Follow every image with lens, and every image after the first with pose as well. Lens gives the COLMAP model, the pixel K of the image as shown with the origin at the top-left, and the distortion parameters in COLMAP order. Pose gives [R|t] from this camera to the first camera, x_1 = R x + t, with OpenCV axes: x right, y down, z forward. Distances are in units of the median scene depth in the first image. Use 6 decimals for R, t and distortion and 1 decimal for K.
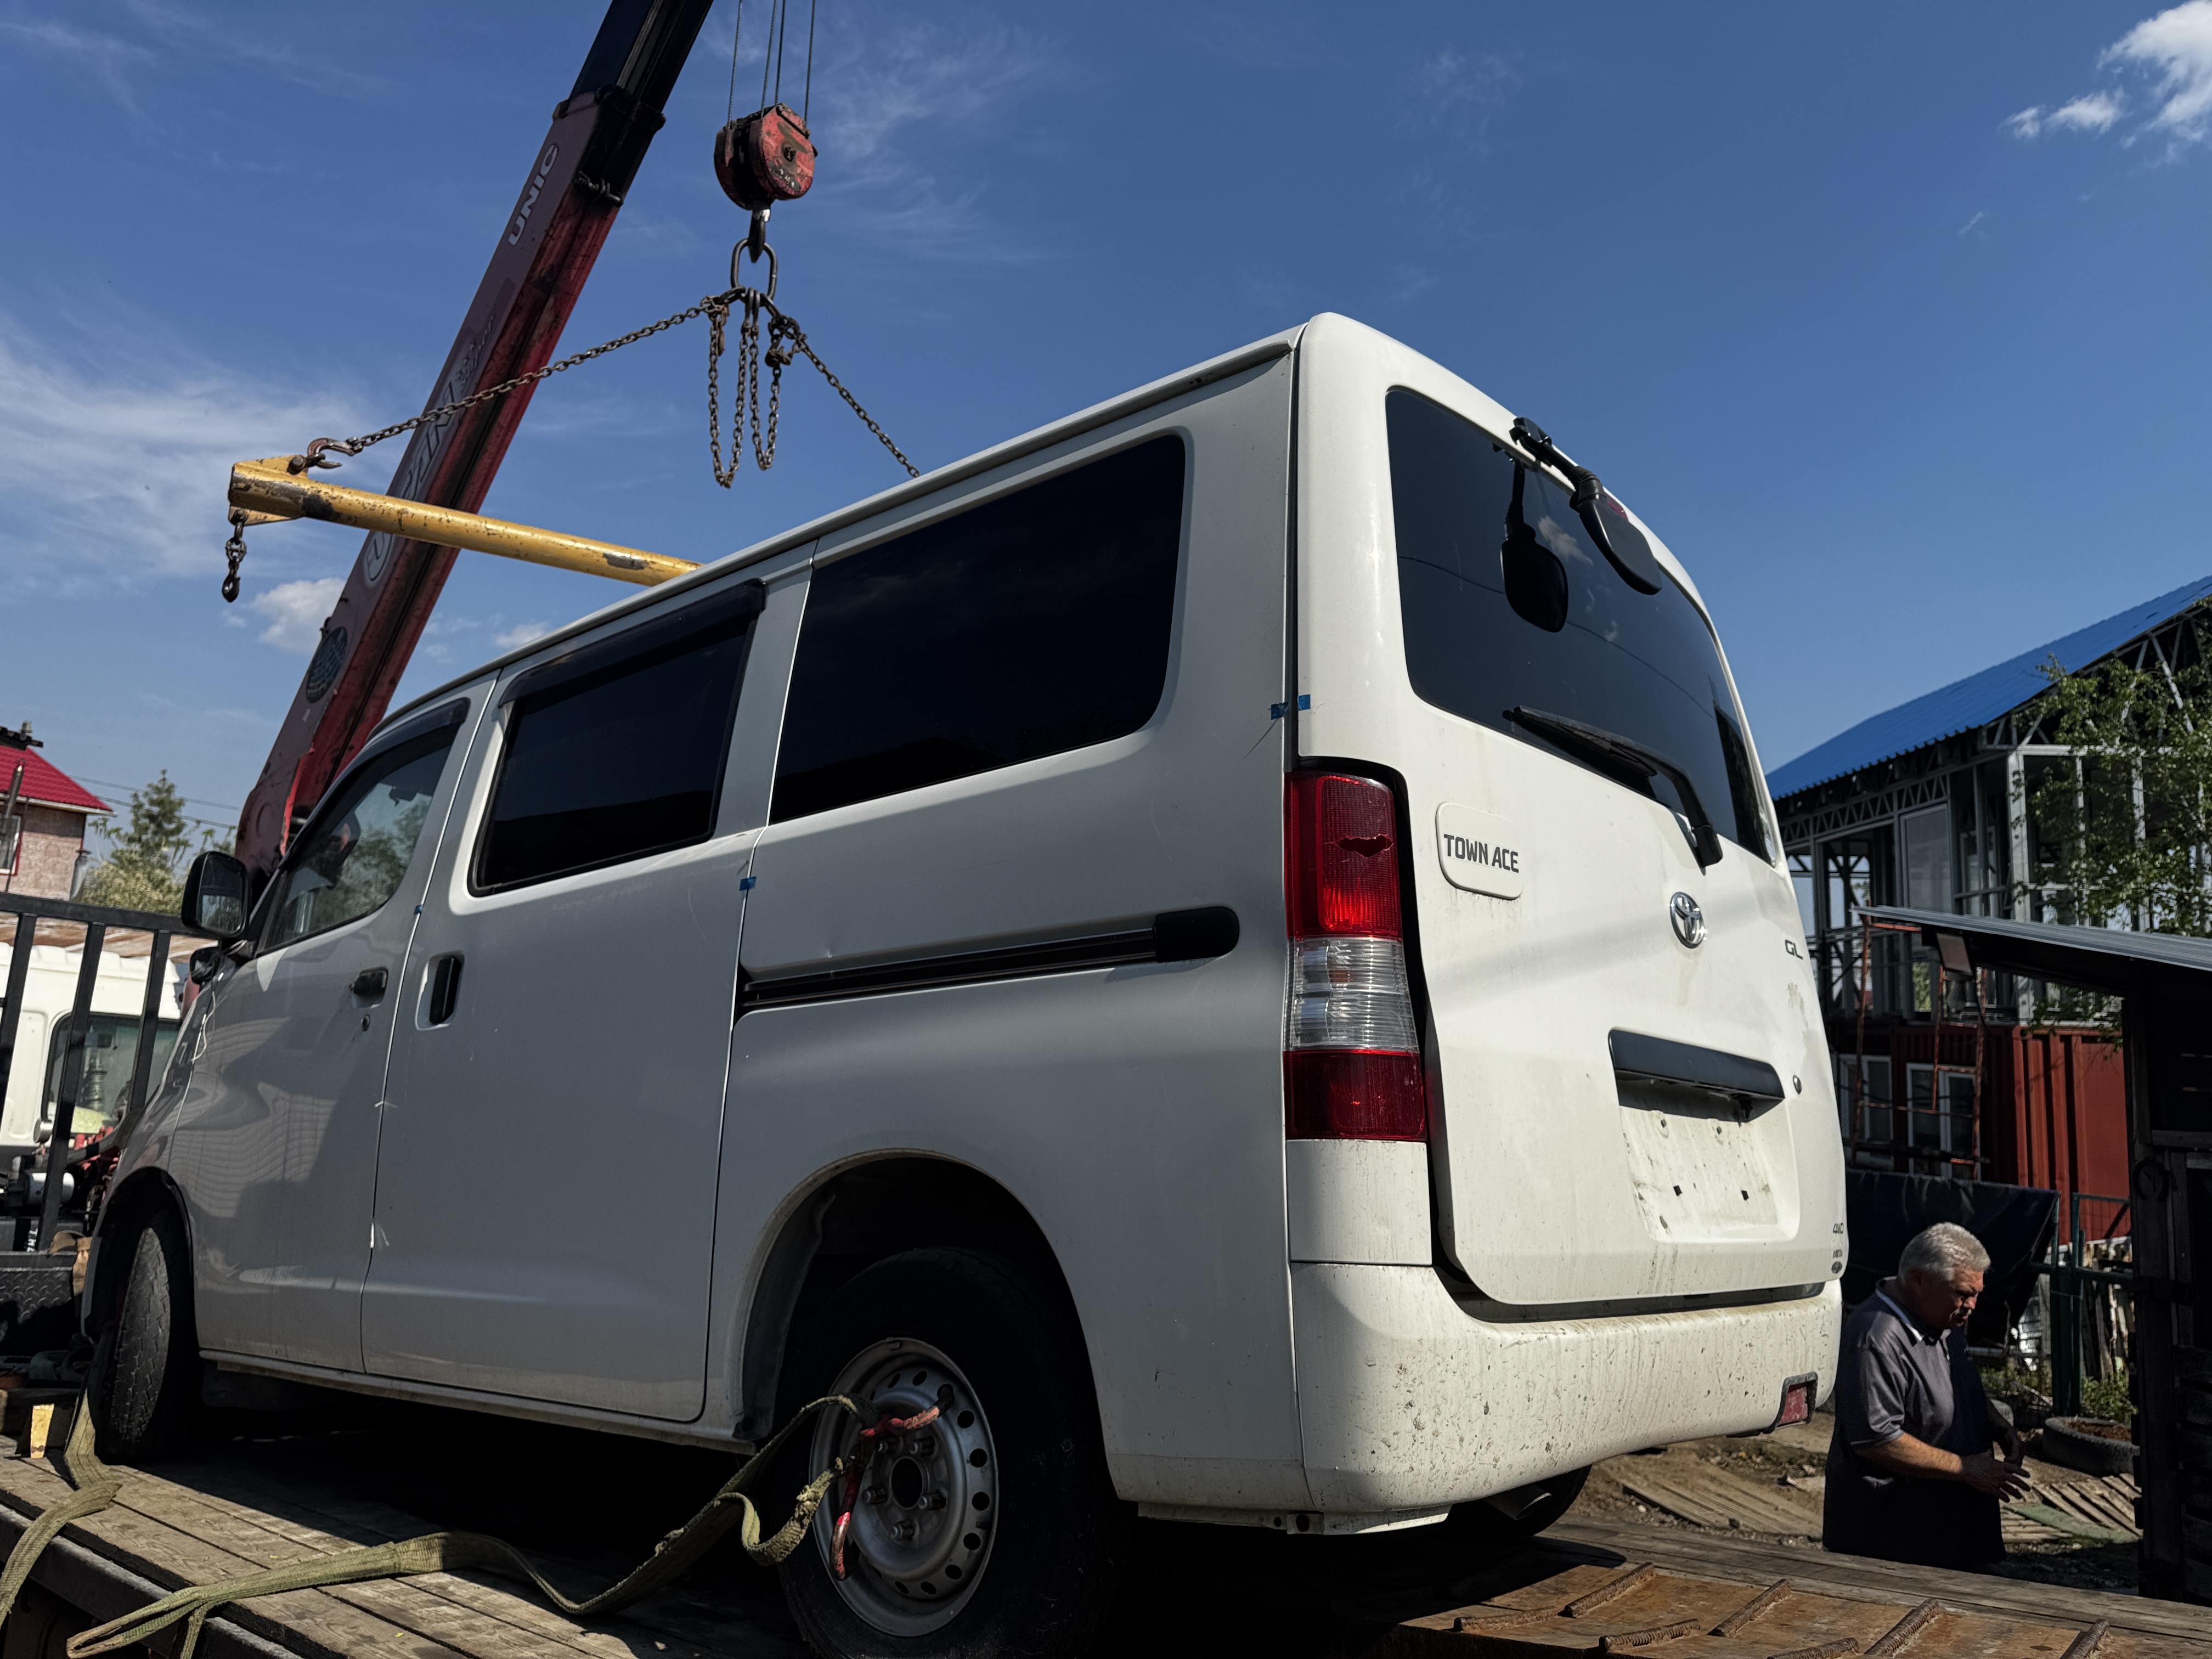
lens RADIAL K [[1543.8, 0, 1111.6], [0, 1543.8, 817.2], [0, 0, 1]] dist [0.020425, -0.036770]
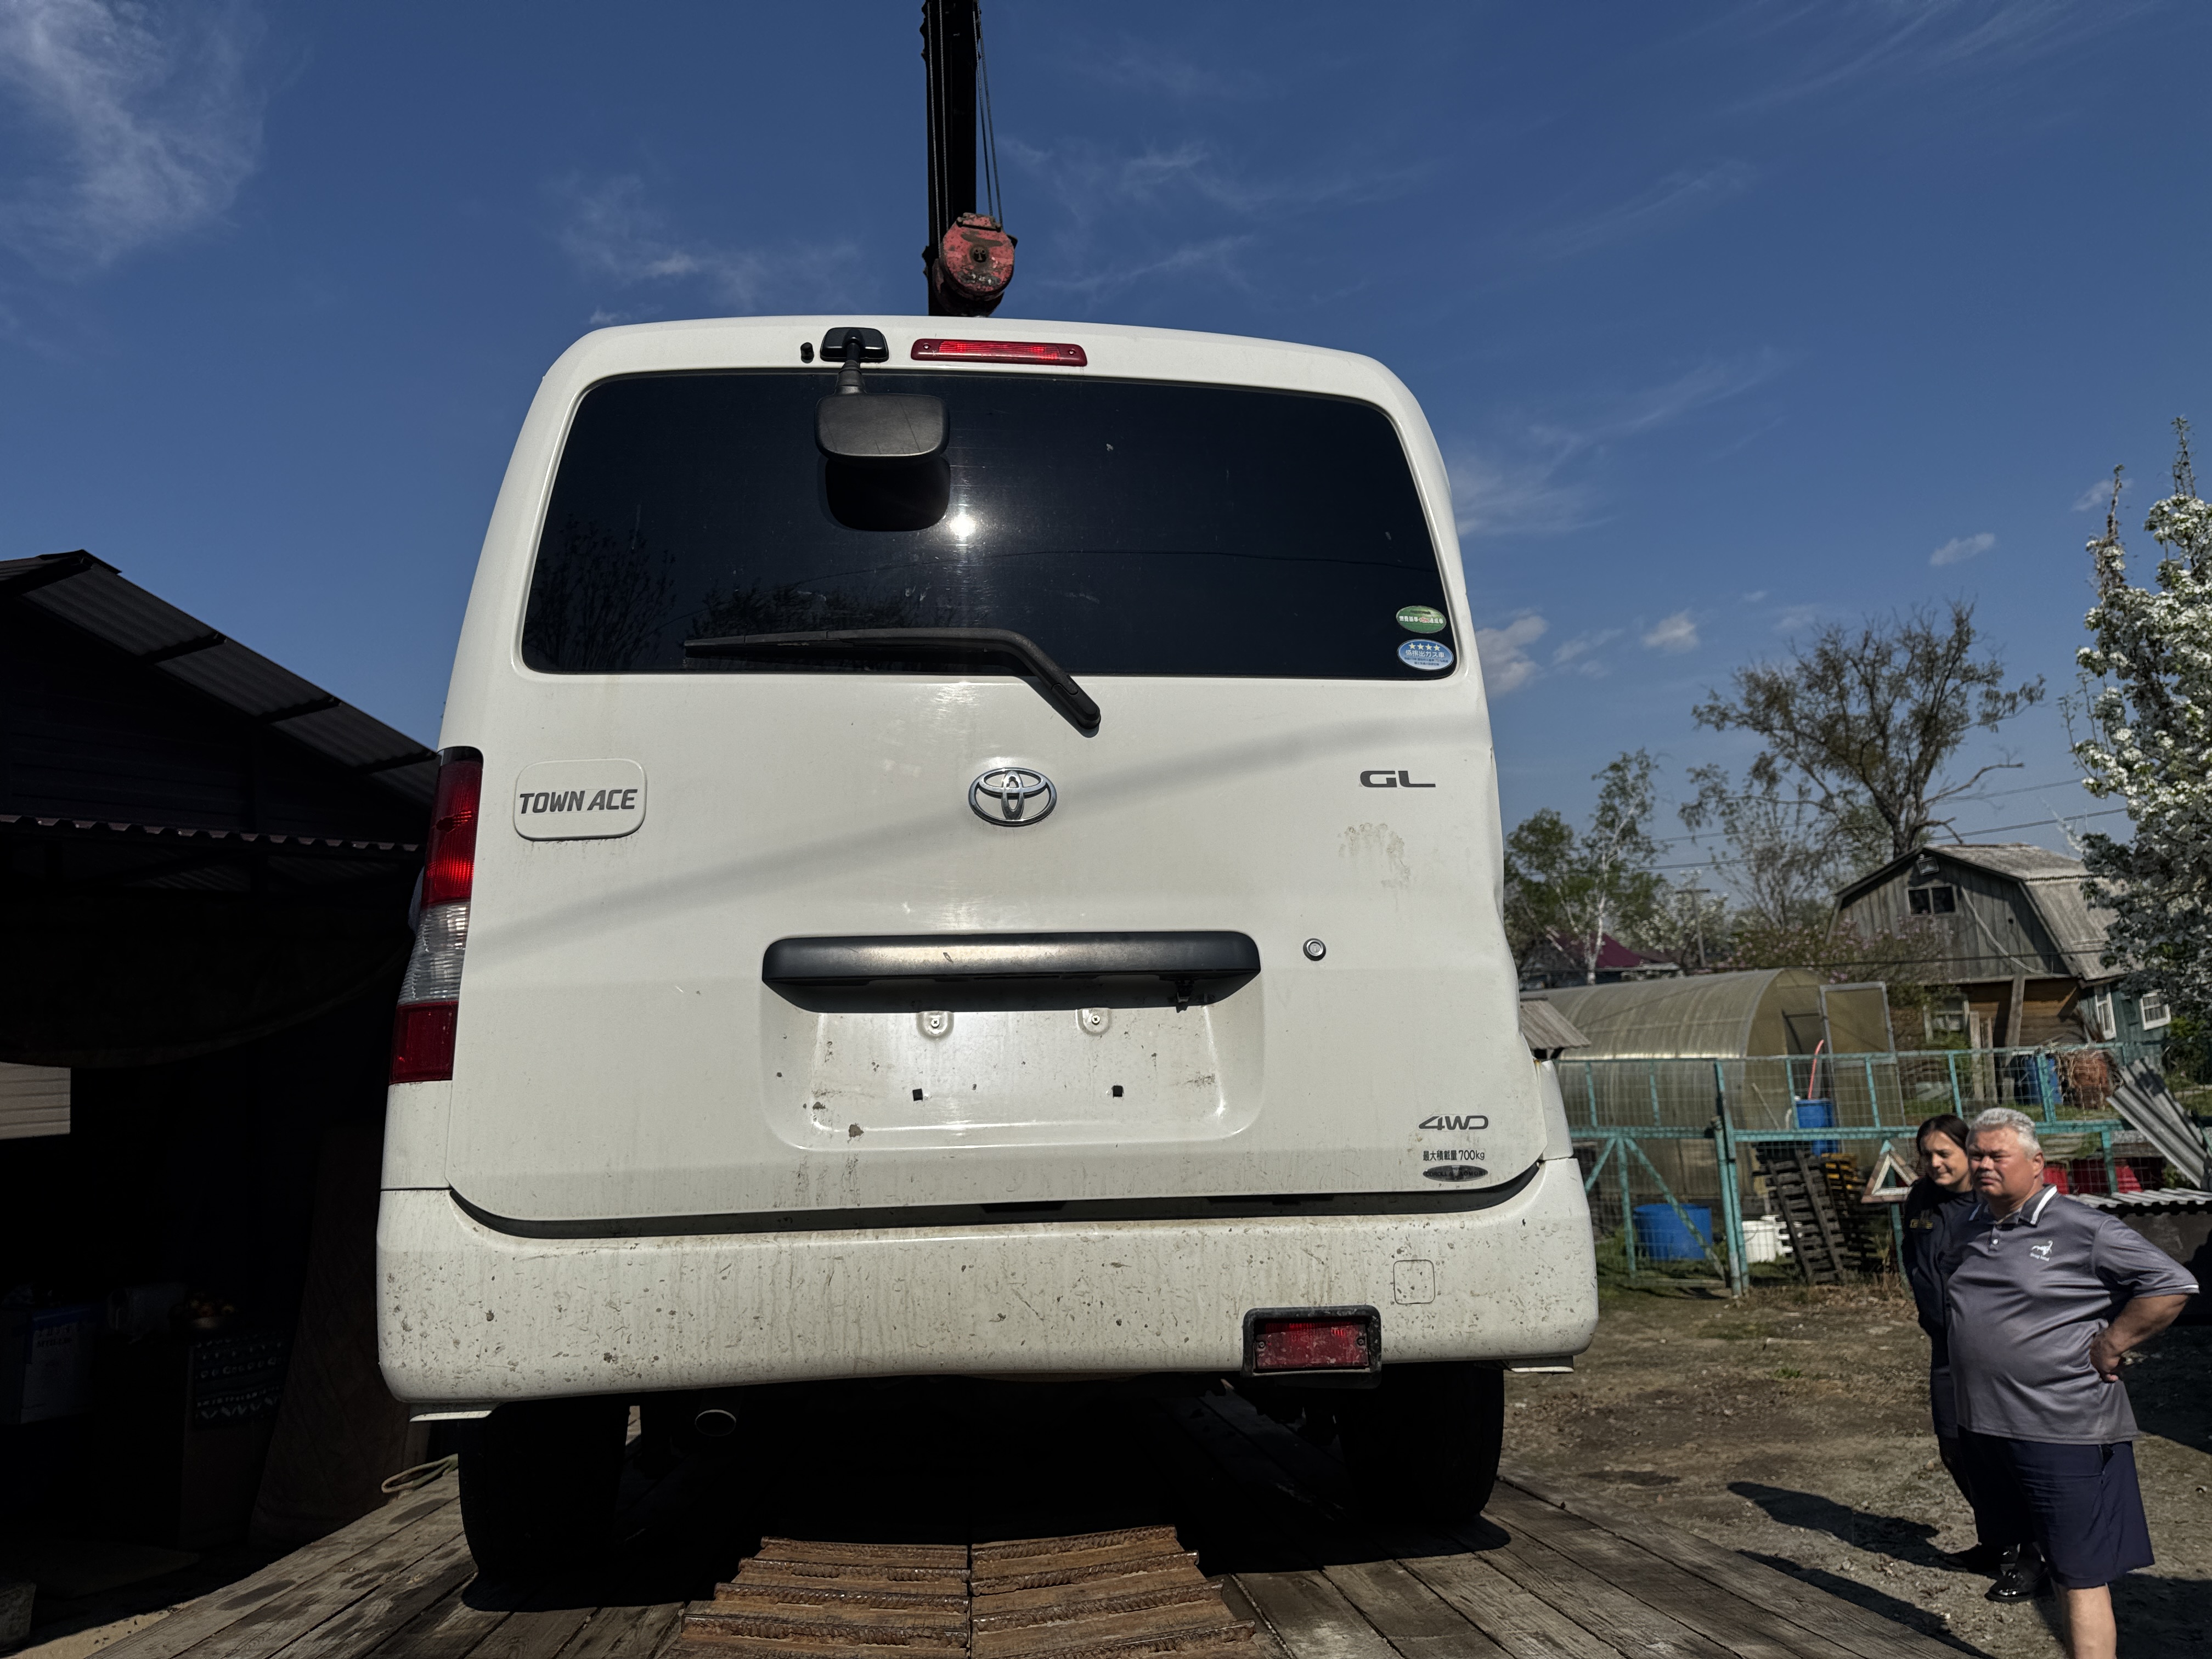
lens RADIAL K [[1543.8, 0, 1113.9], [0, 1543.8, 832.9], [0, 0, 1]] dist [0.020425, -0.036770]
pose [[0.729827, -0.209217, -0.650831, 1.238967], [0.209482, 0.974664, -0.078409, 0.212390], [0.650746, -0.079112, 0.755163, 0.456067]]
